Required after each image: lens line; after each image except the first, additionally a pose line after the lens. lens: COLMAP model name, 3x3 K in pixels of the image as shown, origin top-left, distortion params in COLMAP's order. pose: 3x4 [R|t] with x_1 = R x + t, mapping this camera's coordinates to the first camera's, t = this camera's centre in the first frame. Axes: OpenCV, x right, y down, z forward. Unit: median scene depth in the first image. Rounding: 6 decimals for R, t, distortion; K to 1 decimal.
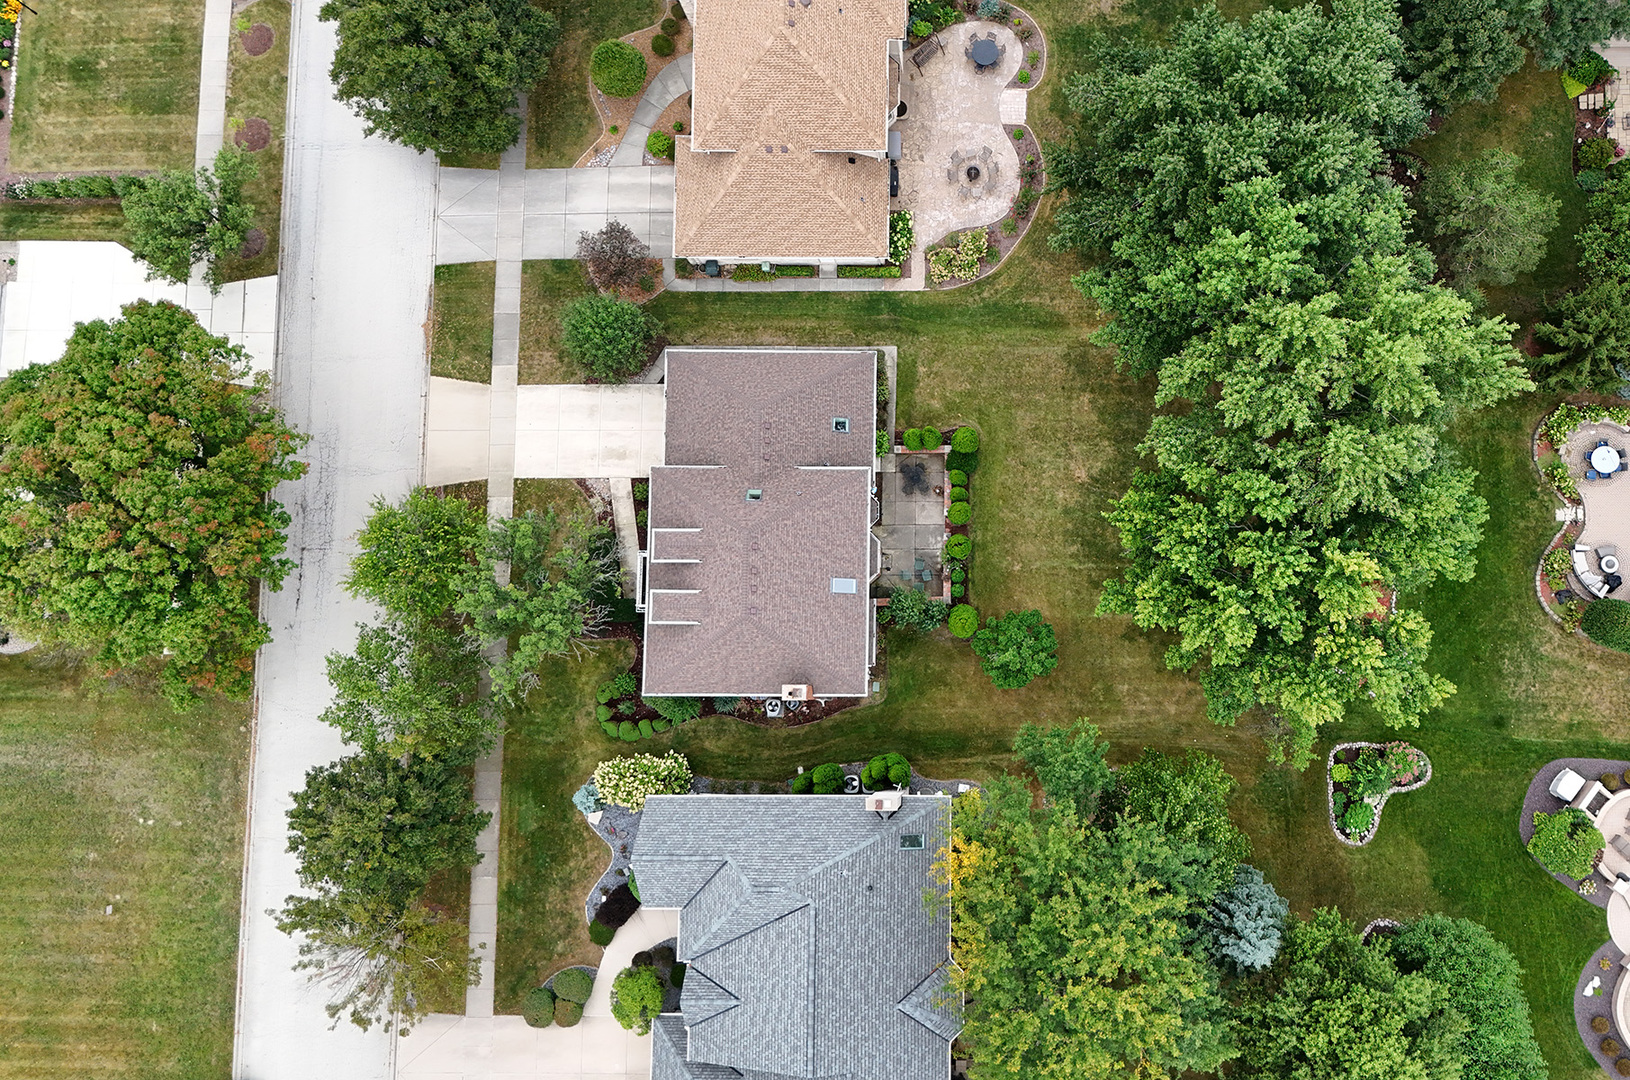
lens RADIAL K [[1425.6, 0, 820.2], [0, 1425.6, 530.8], [0, 0, 1]] dist [0.078099, -0.088398]
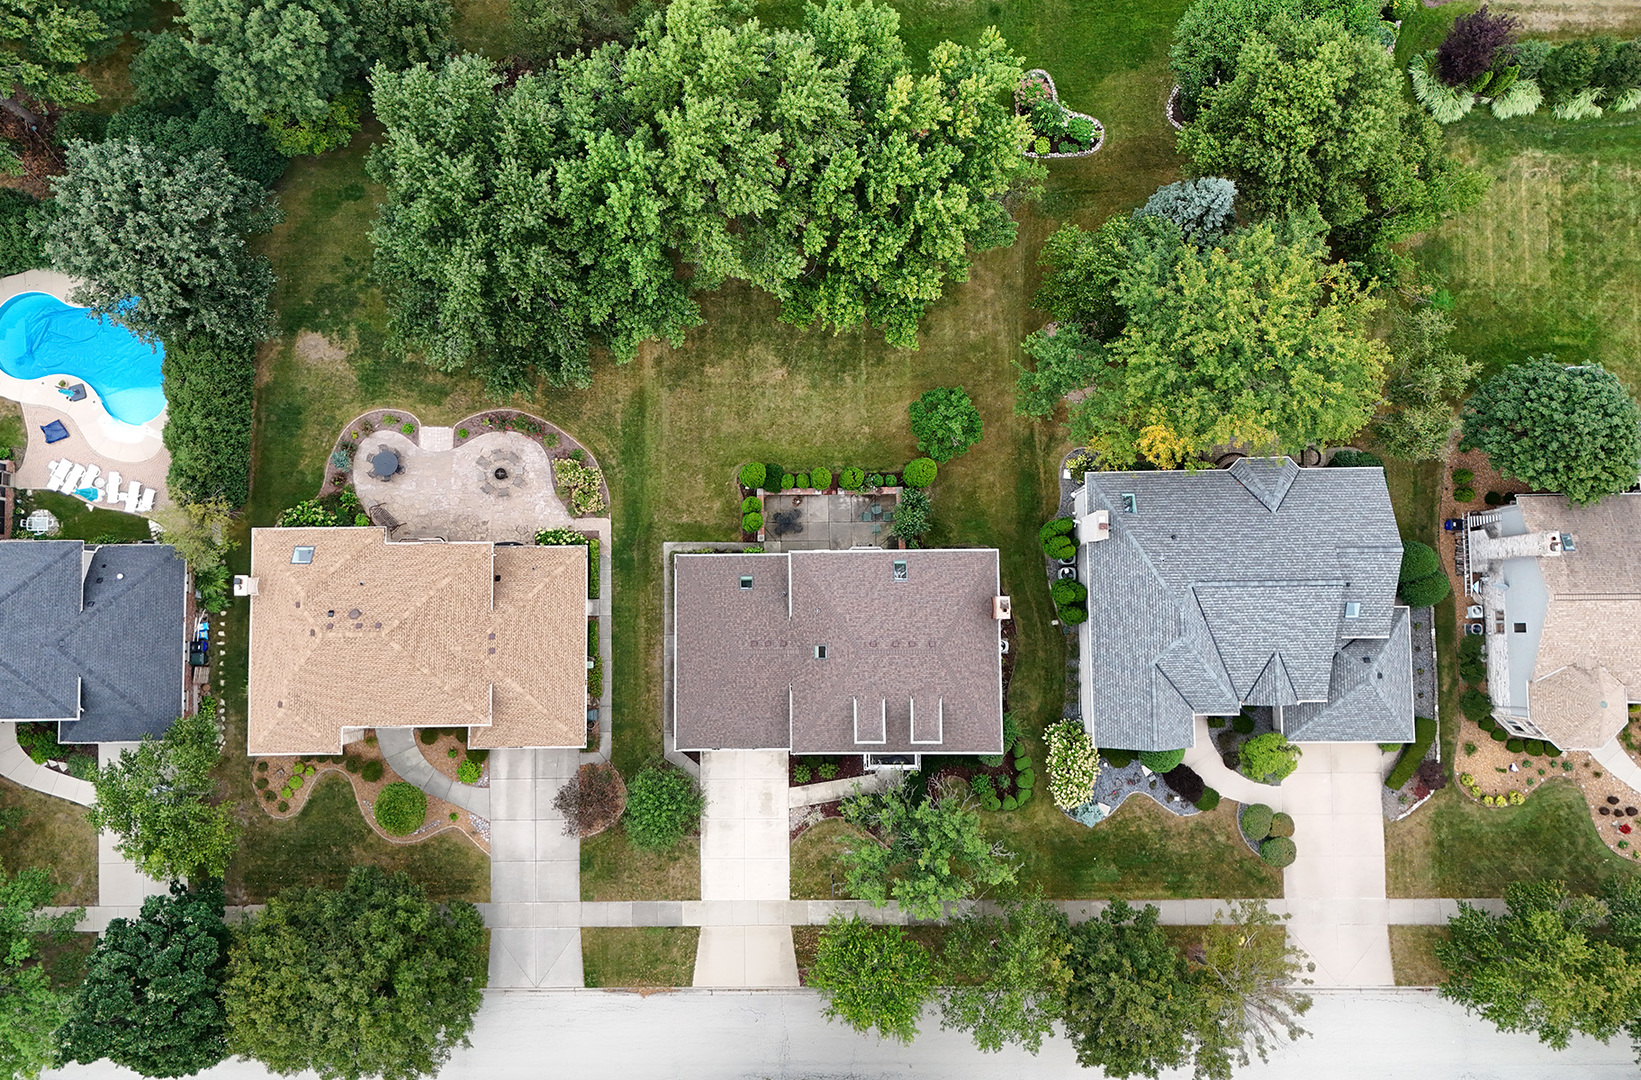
lens RADIAL K [[1435.3, 0, 770.4], [0, 1435.3, 680.4], [0, 0, 1]] dist [0.078099, -0.088398]
pose [[-0.021355, -0.995731, 0.089799, -0.162325], [0.996454, -0.013887, 0.082988, -0.151903], [-0.081386, 0.091253, 0.992496, -0.082671]]
